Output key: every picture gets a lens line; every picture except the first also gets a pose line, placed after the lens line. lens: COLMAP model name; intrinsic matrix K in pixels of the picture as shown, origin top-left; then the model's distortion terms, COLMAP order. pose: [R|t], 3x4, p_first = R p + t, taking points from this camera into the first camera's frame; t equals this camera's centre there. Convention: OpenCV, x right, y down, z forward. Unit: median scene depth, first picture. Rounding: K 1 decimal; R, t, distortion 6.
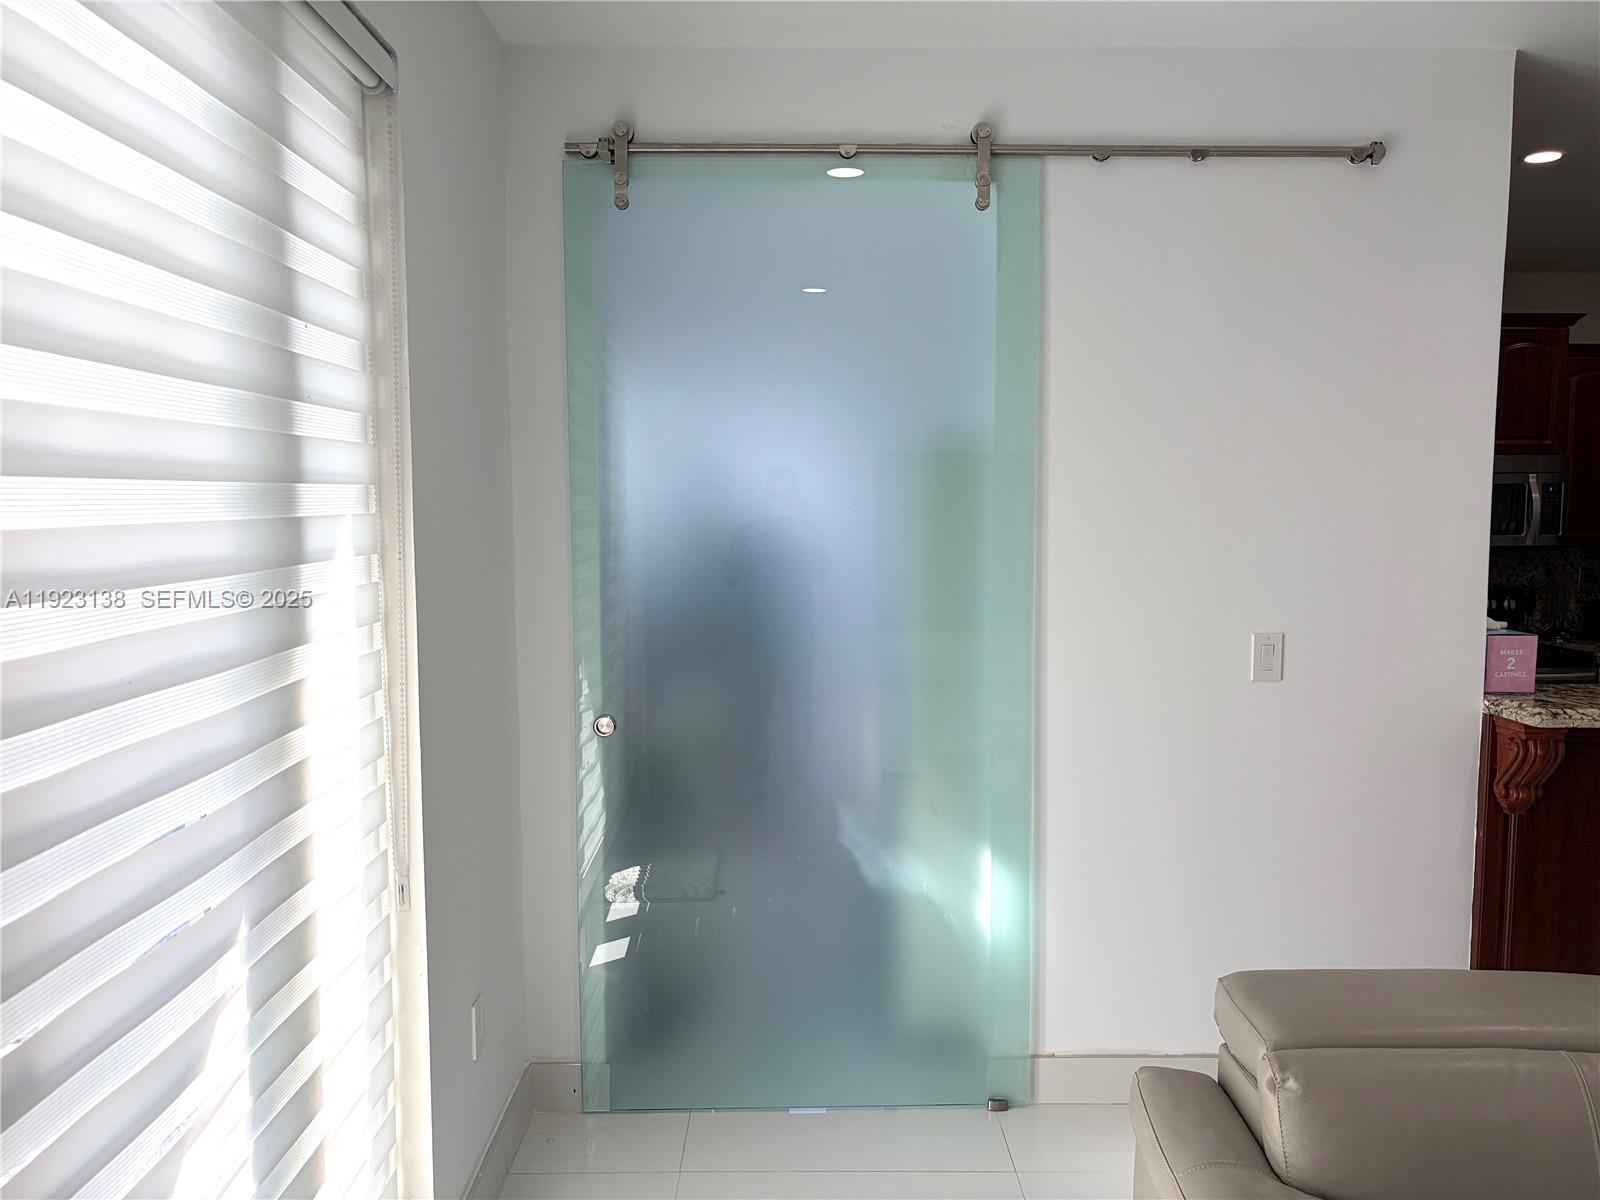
lens RADIAL K [[1217.6, 0, 800.0], [0, 1217.6, 600.0], [0, 0, 1]] dist [0.116989, -0.145016]
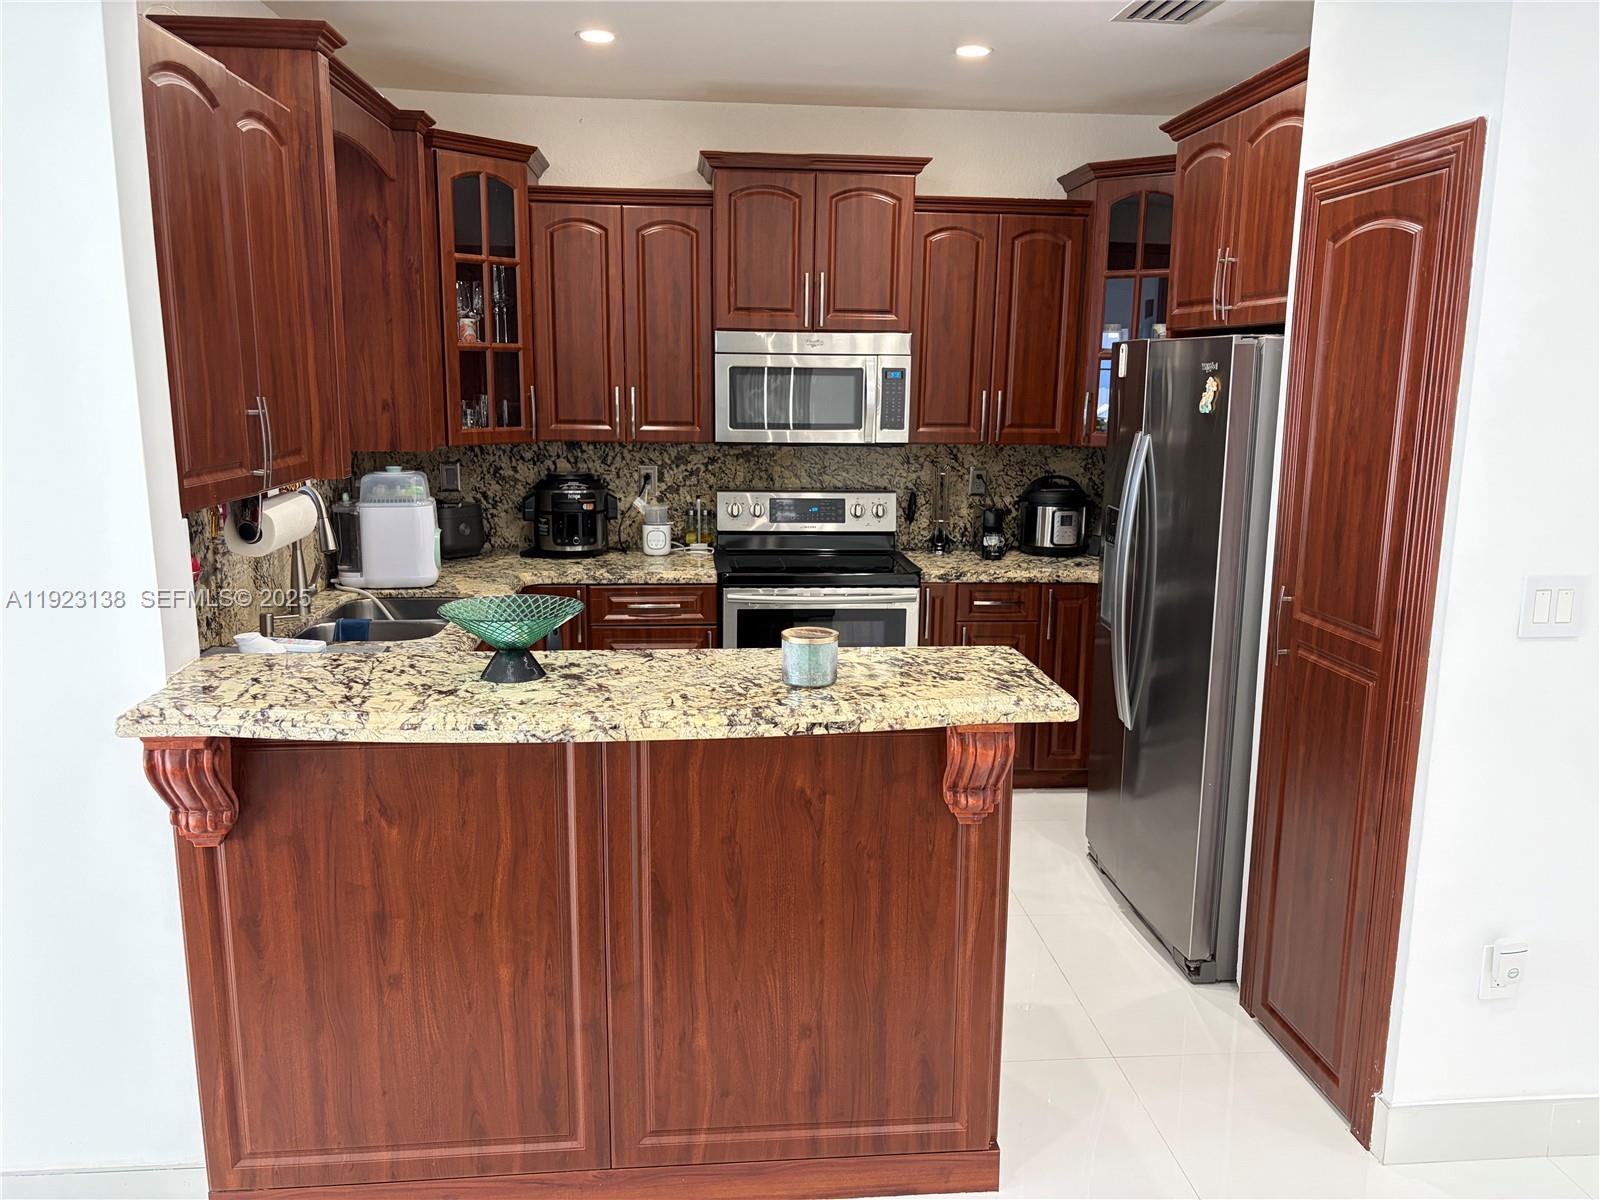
lens RADIAL K [[1206.8, 0, 800.0], [0, 1206.8, 600.0], [0, 0, 1]] dist [0.122432, -0.285089]
pose [[0.997177, -0.002395, 0.075049, 0.858553], [-0.005189, 0.994905, 0.100688, -0.035439], [-0.074907, -0.100793, 0.992083, 0.314754]]
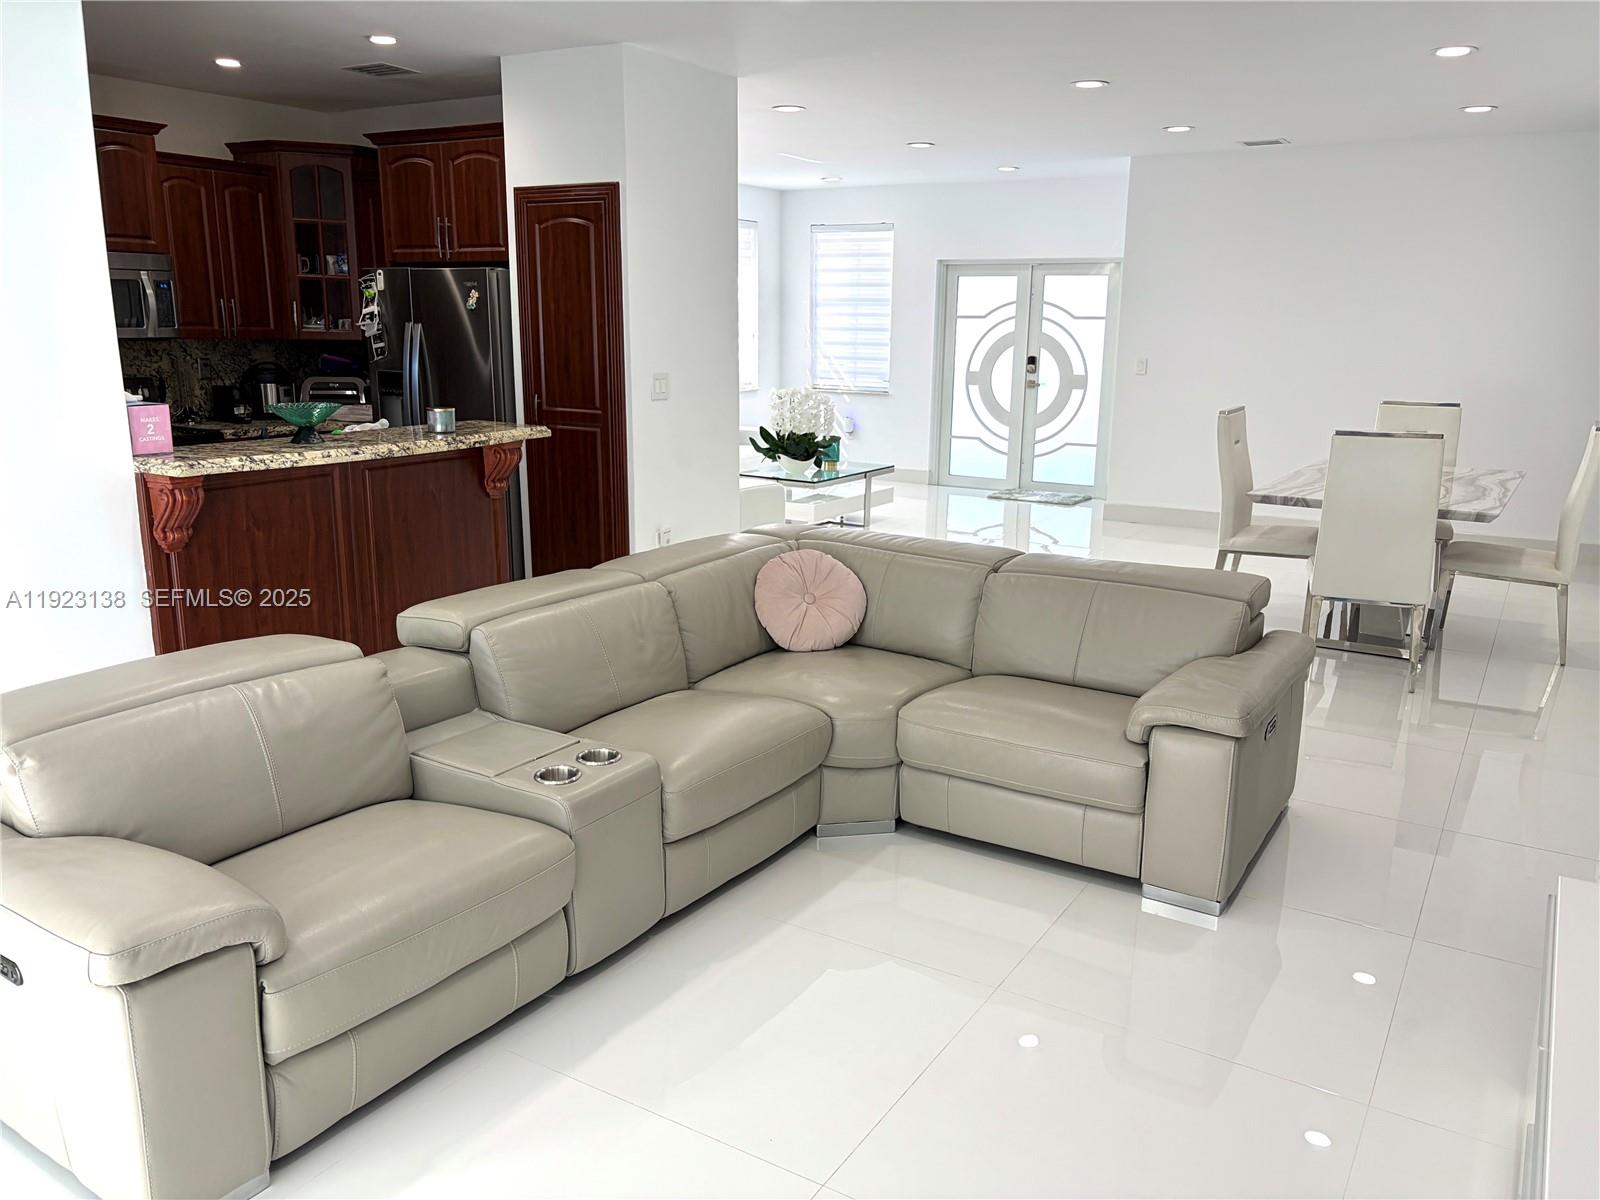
lens RADIAL K [[1217.6, 0, 800.0], [0, 1217.6, 600.0], [0, 0, 1]] dist [0.116989, -0.145016]
pose [[0.540773, -0.190258, 0.819370, -0.105572], [0.063607, 0.980545, 0.185703, 0.029808], [-0.838760, -0.048305, 0.542354, -0.185171]]
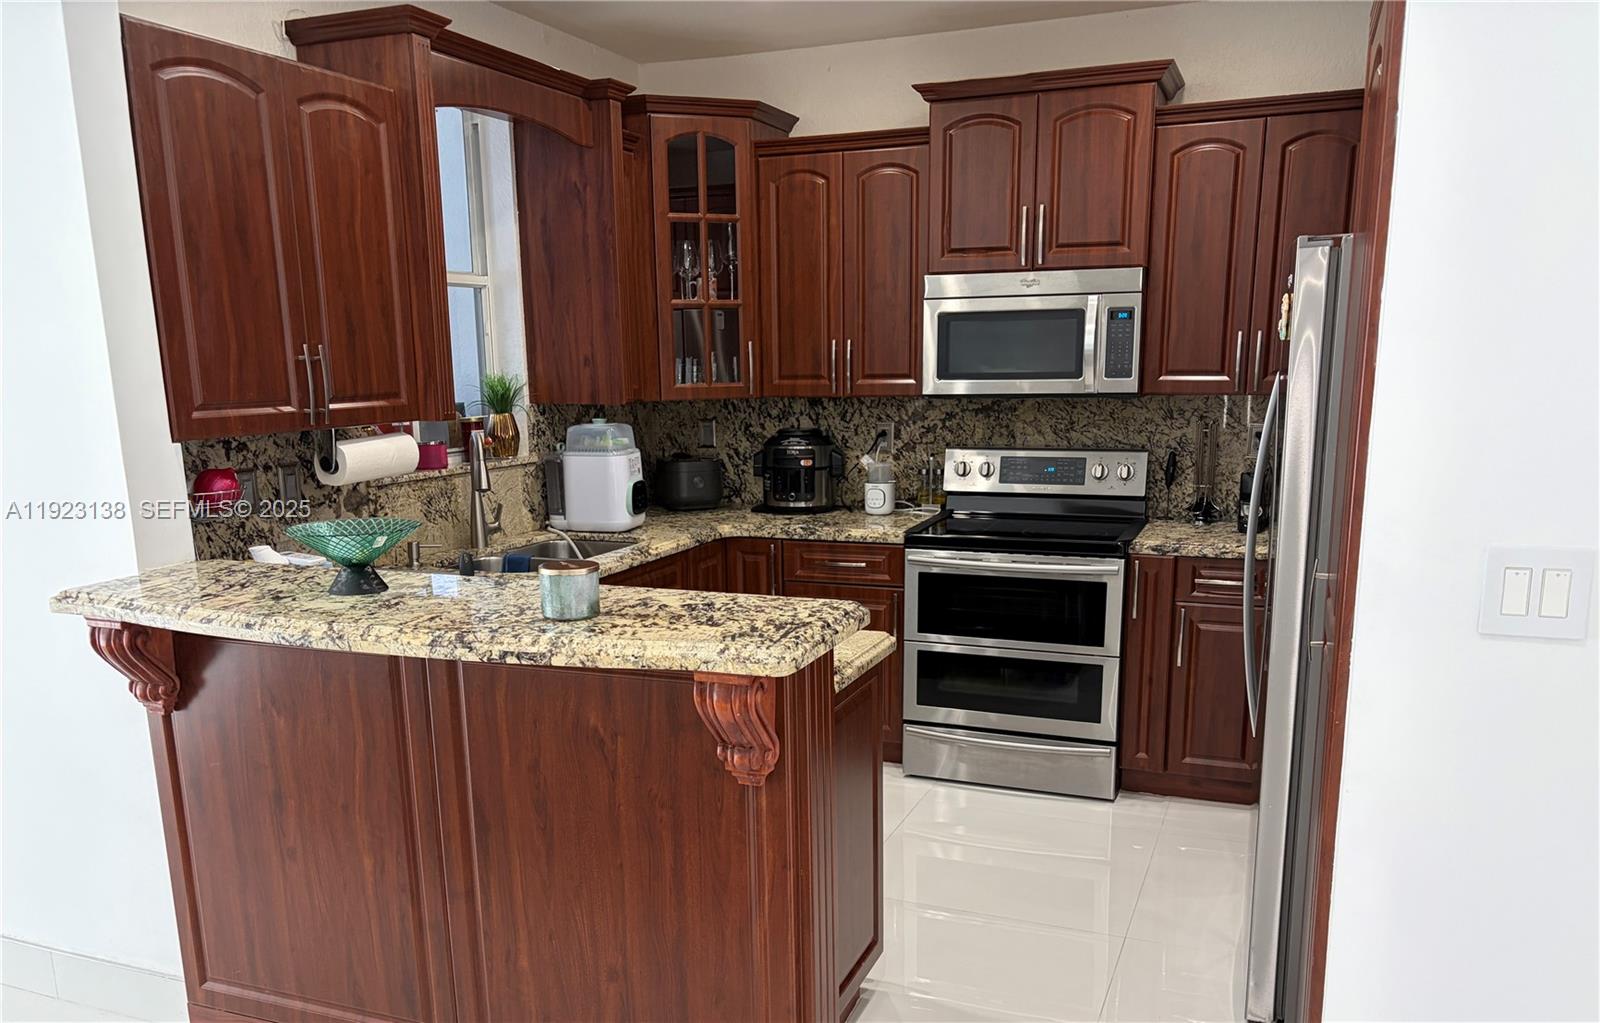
lens RADIAL K [[1226.0, 0, 793.2], [0, 1226.0, 621.1], [0, 0, 1]] dist [0.153911, -0.456111]
pose [[0.920313, 0.070377, -0.384799, 1.293957], [-0.017960, 0.990248, 0.138157, -0.013523], [0.390769, -0.120237, 0.912602, 0.415047]]
